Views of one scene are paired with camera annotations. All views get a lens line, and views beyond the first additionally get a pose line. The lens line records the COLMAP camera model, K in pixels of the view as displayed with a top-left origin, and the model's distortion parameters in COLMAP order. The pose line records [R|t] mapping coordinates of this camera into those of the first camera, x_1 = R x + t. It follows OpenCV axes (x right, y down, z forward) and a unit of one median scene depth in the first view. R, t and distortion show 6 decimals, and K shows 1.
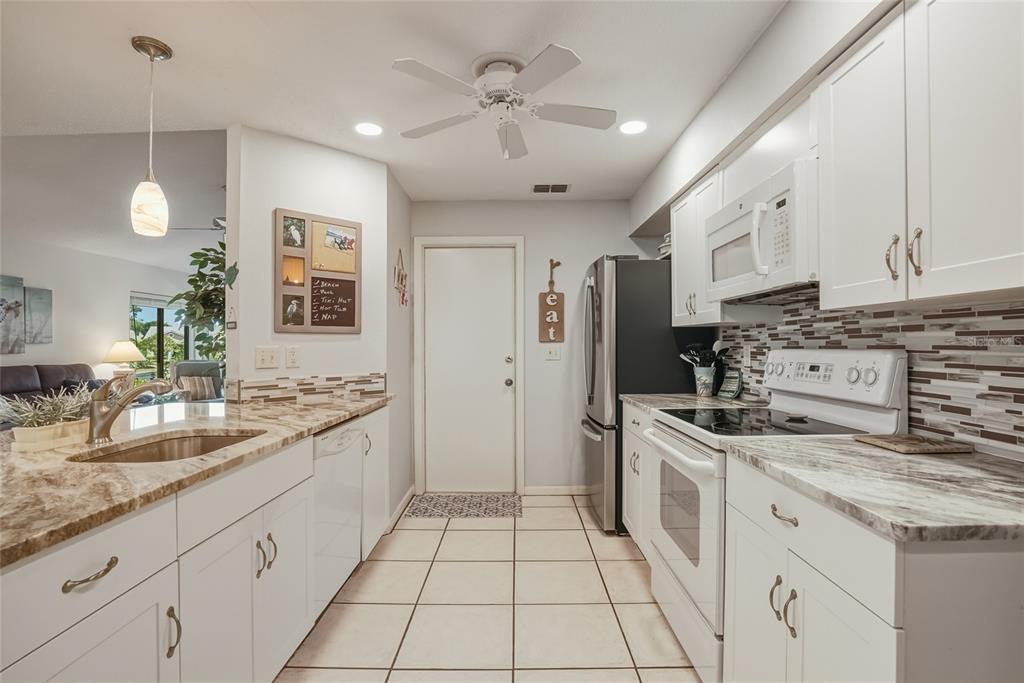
lens RADIAL K [[484.0, 0, 512.0], [0, 484.0, 341.5], [0, 0, 1]] dist [-0.016934, 0.000877]
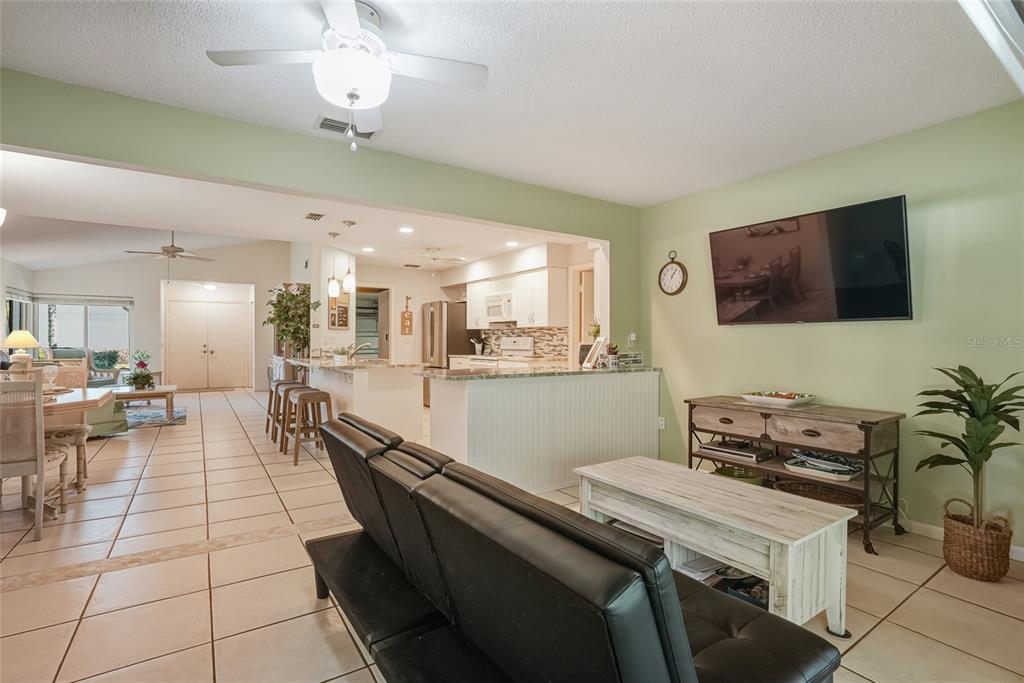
lens RADIAL K [[484.0, 0, 512.0], [0, 484.0, 341.5], [0, 0, 1]] dist [-0.016934, 0.000877]
pose [[0.826442, 0.002412, 0.563017, -1.077183], [-0.007824, 0.999943, 0.007201, 0.017833], [-0.562968, -0.010356, 0.826414, -1.497707]]
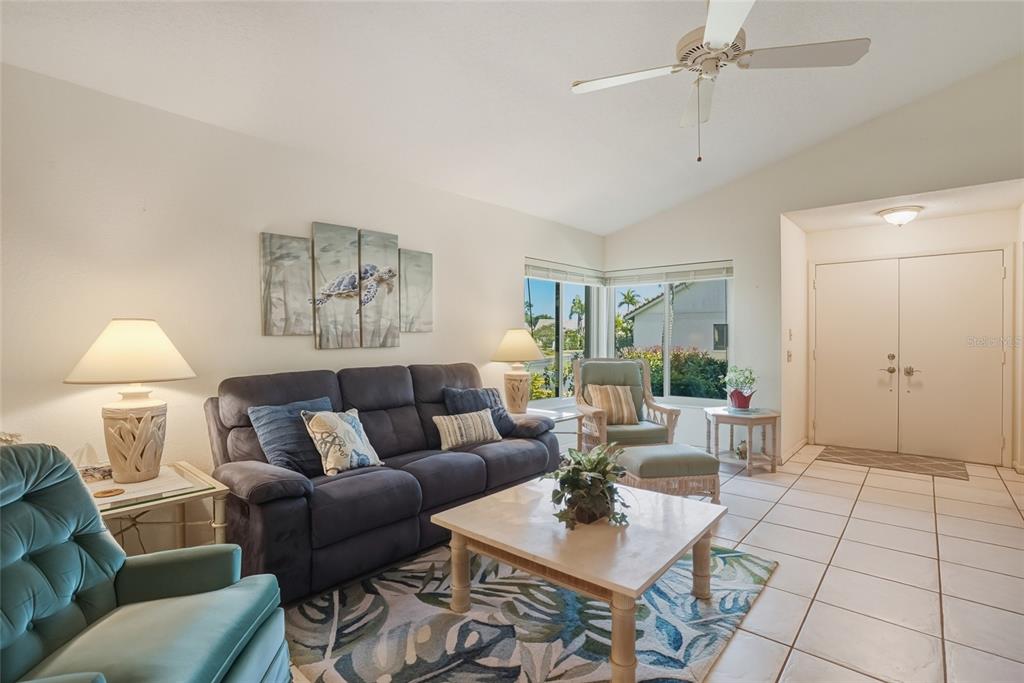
lens RADIAL K [[484.0, 0, 512.0], [0, 484.0, 341.5], [0, 0, 1]] dist [-0.016934, 0.000877]
pose [[0.765115, 0.011478, -0.643791, -0.867388], [0.001476, 0.999807, 0.019580, 0.007403], [0.643892, -0.015932, 0.764951, 1.087031]]
